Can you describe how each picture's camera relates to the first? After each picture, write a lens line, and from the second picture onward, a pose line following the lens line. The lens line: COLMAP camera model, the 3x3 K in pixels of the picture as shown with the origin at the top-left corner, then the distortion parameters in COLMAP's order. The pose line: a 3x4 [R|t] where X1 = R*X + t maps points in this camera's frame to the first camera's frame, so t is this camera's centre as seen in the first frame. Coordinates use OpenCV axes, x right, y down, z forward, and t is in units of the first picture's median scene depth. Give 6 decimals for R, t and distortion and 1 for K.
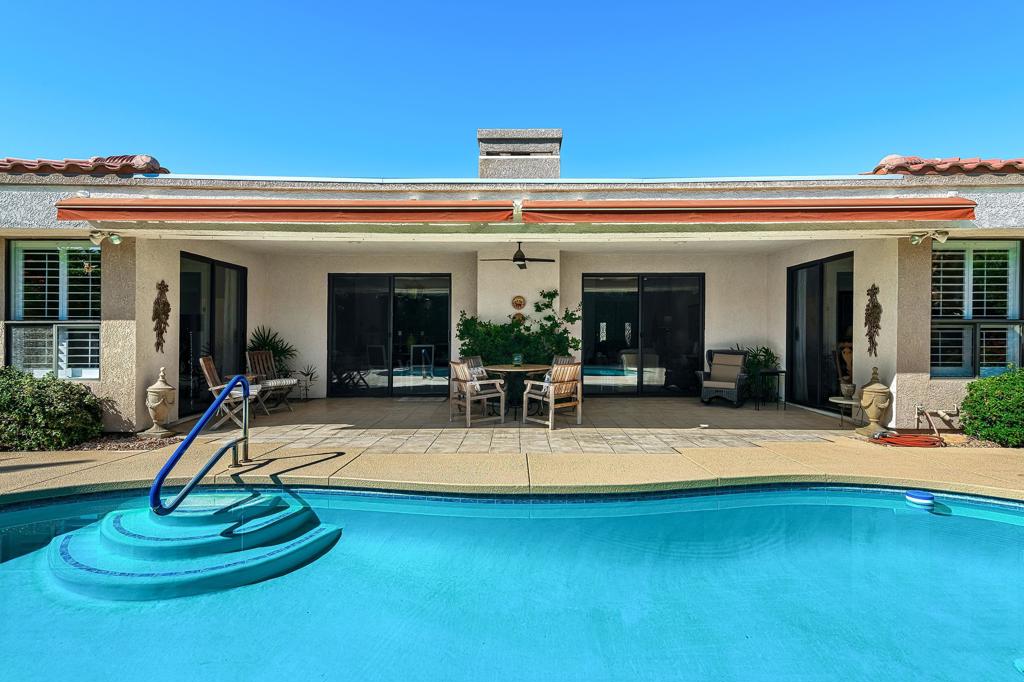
lens RADIAL K [[486.9, 0, 512.0], [0, 486.9, 341.0], [0, 0, 1]] dist [0.039850, 0.000022]
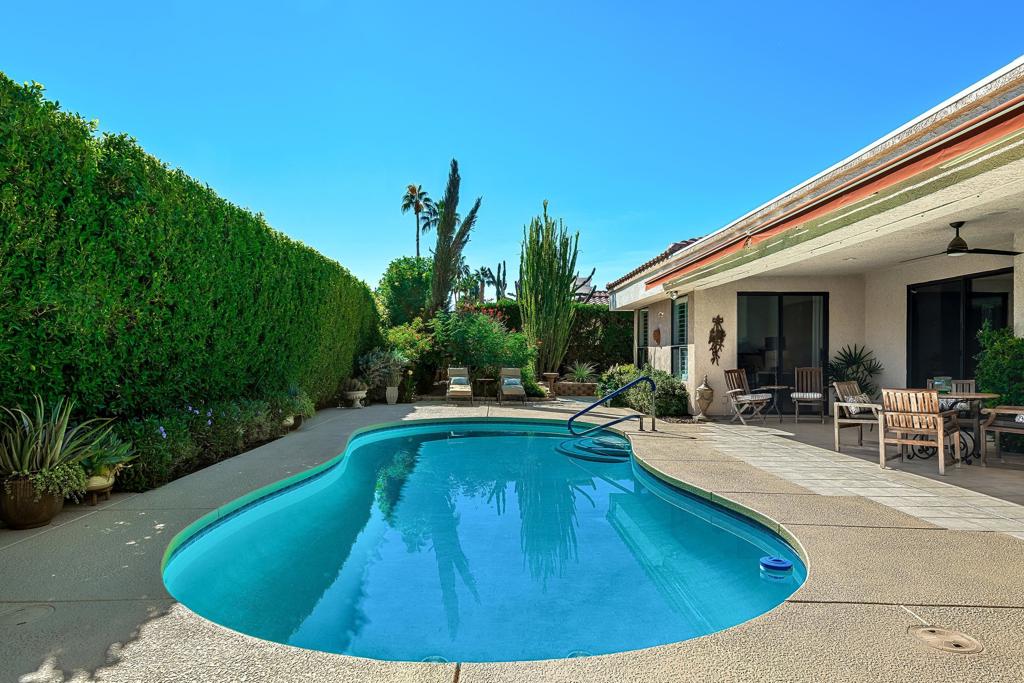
lens RADIAL K [[568.2, 0, 512.0], [0, 568.2, 341.5], [0, 0, 1]] dist [0.003428, -0.010699]
pose [[0.032337, -0.023377, -0.999204, 0.997784], [-0.011820, 0.999648, -0.023769, 0.001227], [0.999407, 0.012579, 0.032049, 0.353177]]
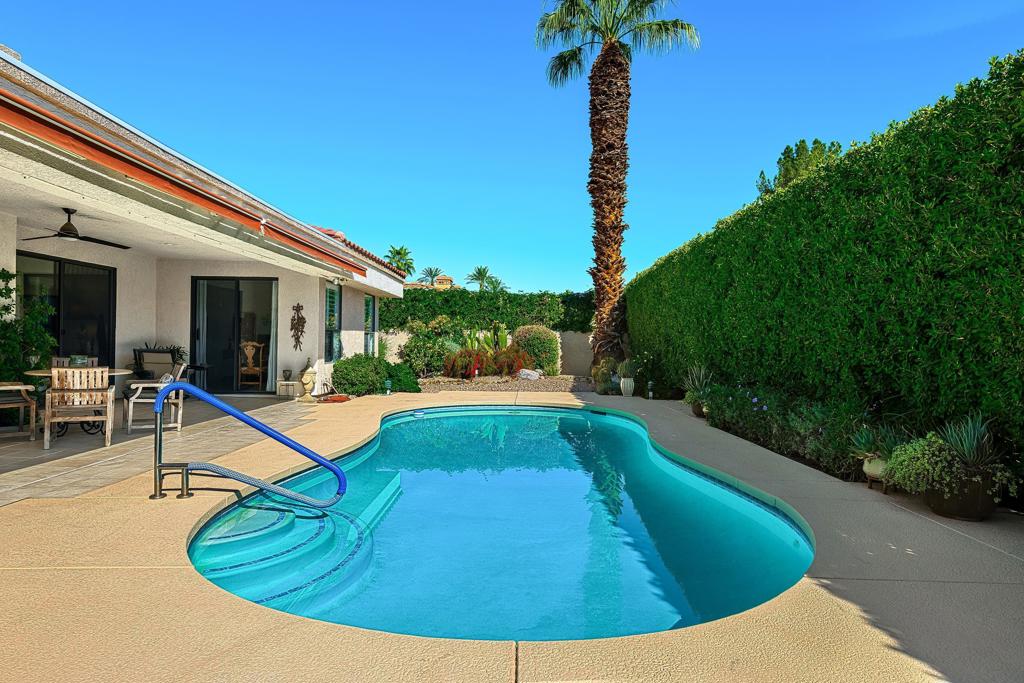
lens RADIAL K [[568.2, 0, 512.0], [0, 568.2, 341.5], [0, 0, 1]] dist [0.003428, -0.010699]
pose [[-0.001638, 0.002182, 0.999996, -0.980614], [-0.012075, 0.999925, -0.002202, -0.000594], [-0.999926, -0.012079, -0.001611, 0.321676]]
